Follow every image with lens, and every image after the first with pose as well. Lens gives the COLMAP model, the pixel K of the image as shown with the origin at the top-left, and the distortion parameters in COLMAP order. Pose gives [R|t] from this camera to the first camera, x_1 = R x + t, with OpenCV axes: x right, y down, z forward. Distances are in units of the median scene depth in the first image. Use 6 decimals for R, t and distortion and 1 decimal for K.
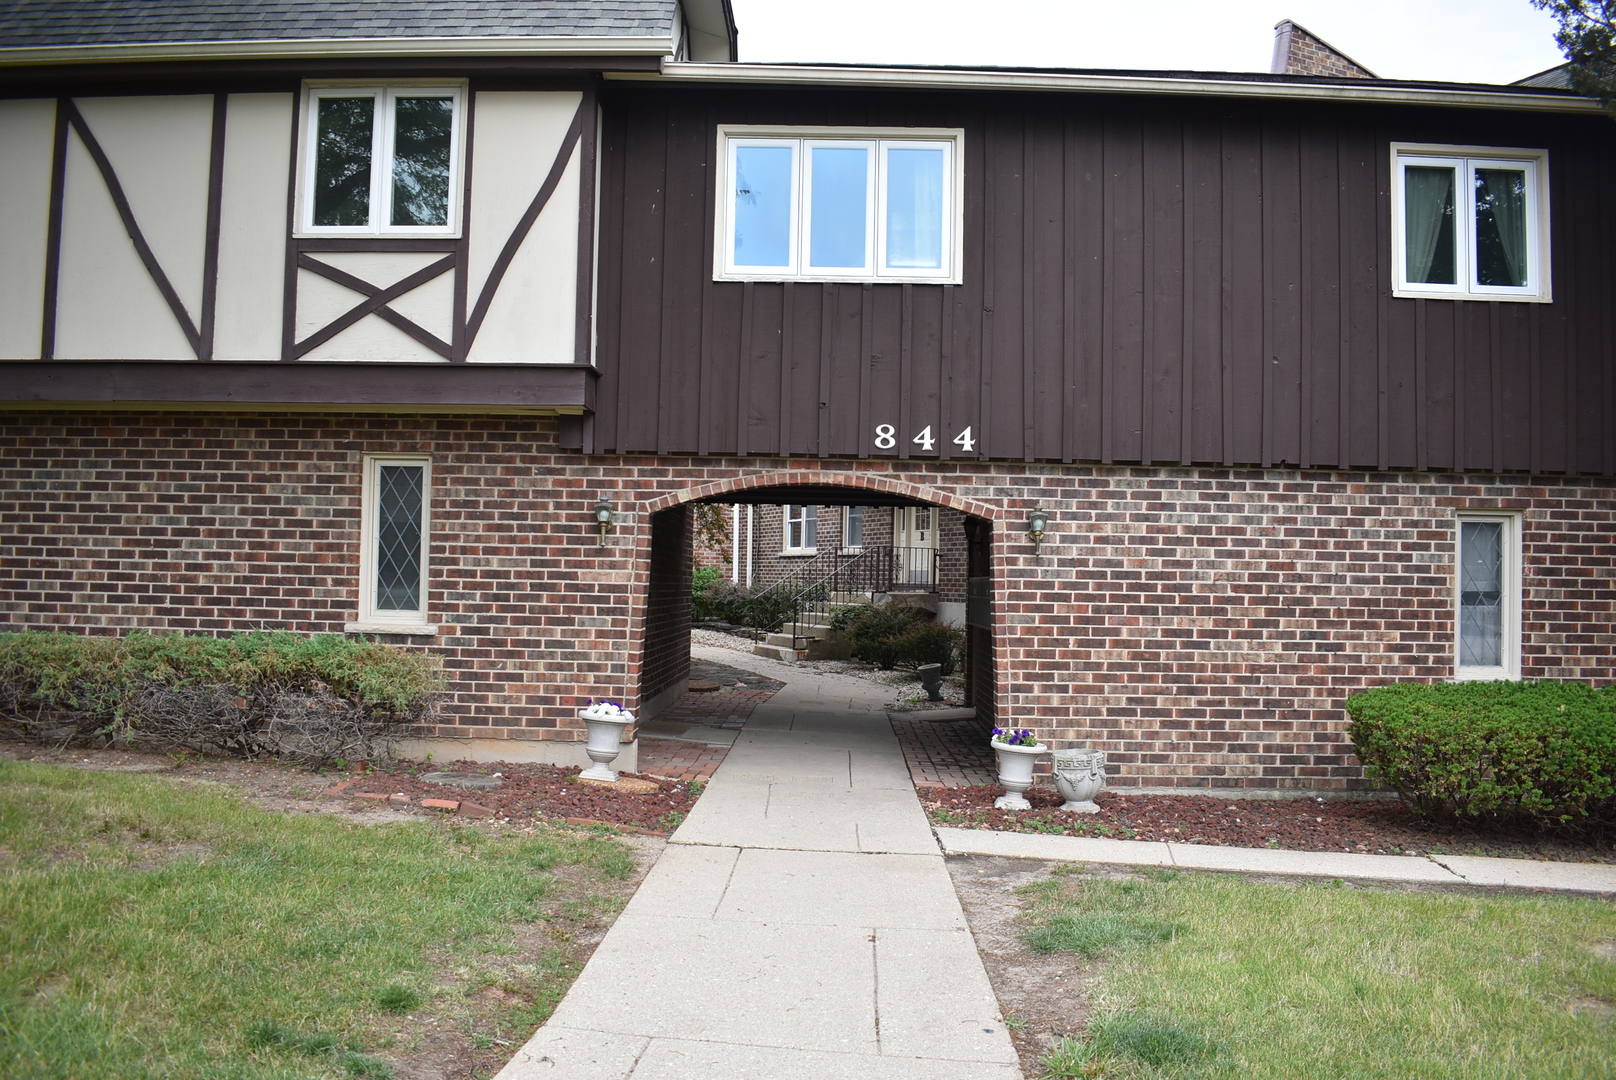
lens RADIAL K [[1270.2, 0, 809.7], [0, 1270.2, 542.9], [0, 0, 1]] dist [-0.095588, 0.013437]
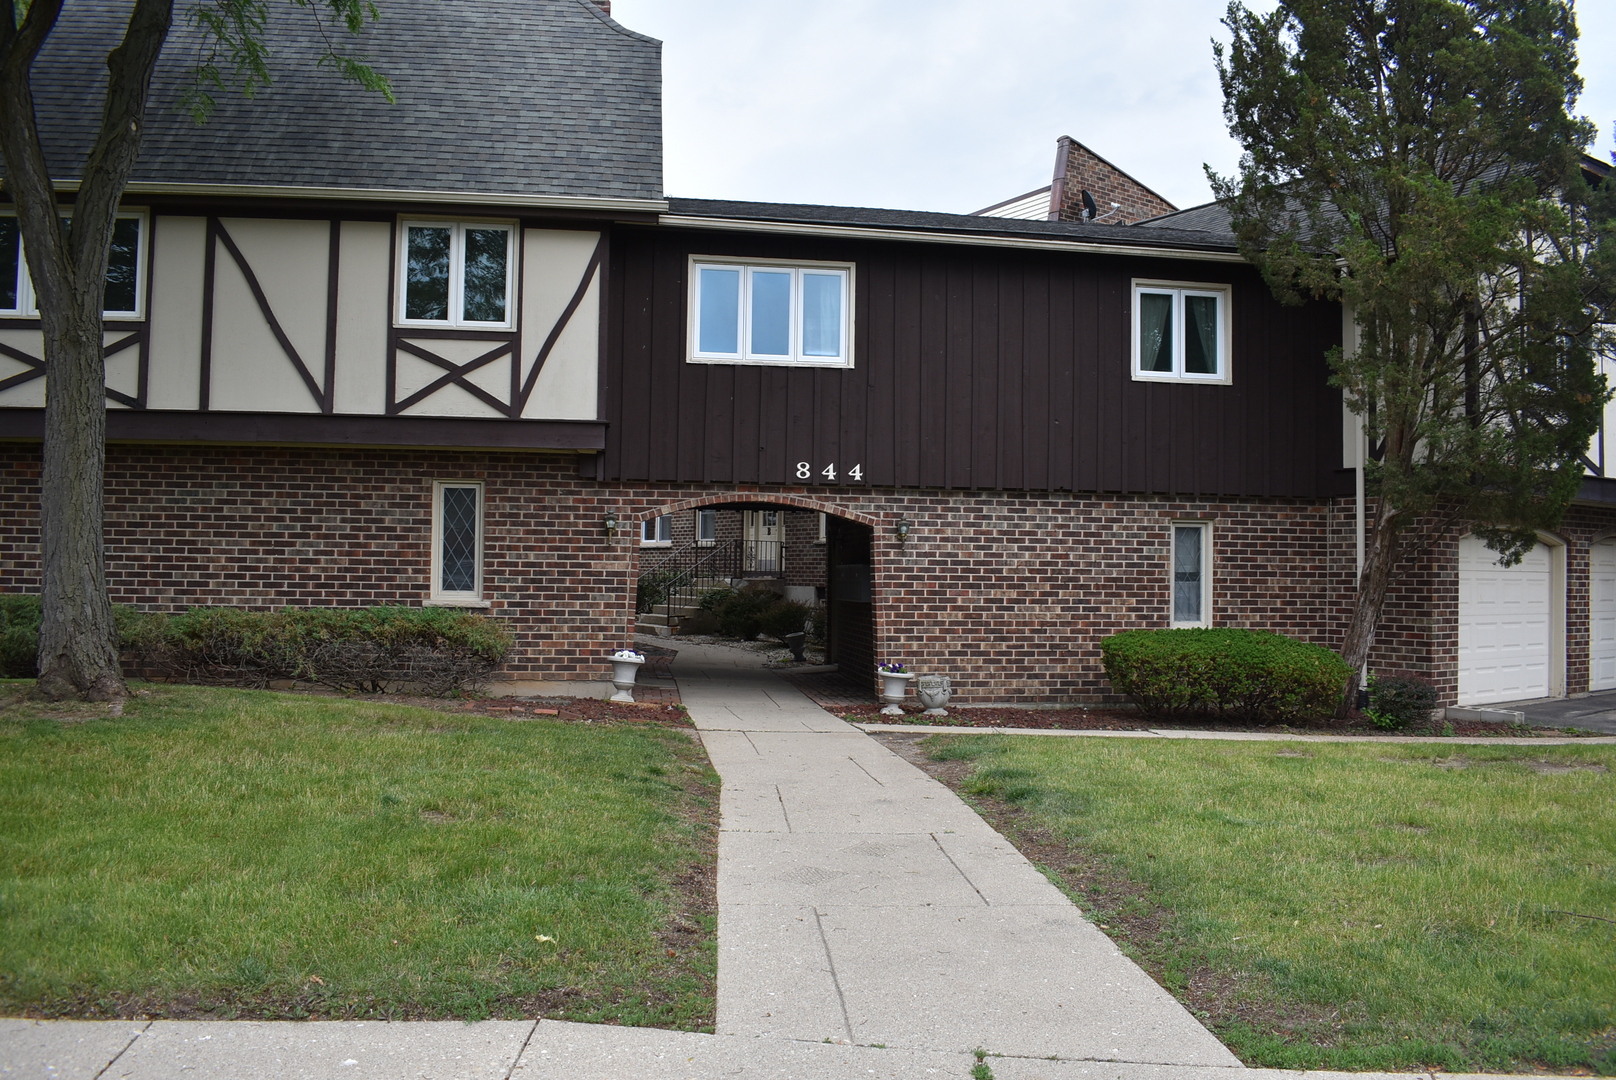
lens RADIAL K [[1270.2, 0, 806.3], [0, 1270.2, 539.2], [0, 0, 1]] dist [-0.095588, 0.013437]
pose [[0.986598, -0.002900, 0.163147, -0.178989], [0.001969, 0.999981, 0.005868, -0.011964], [-0.163161, -0.005468, 0.986584, -0.466890]]
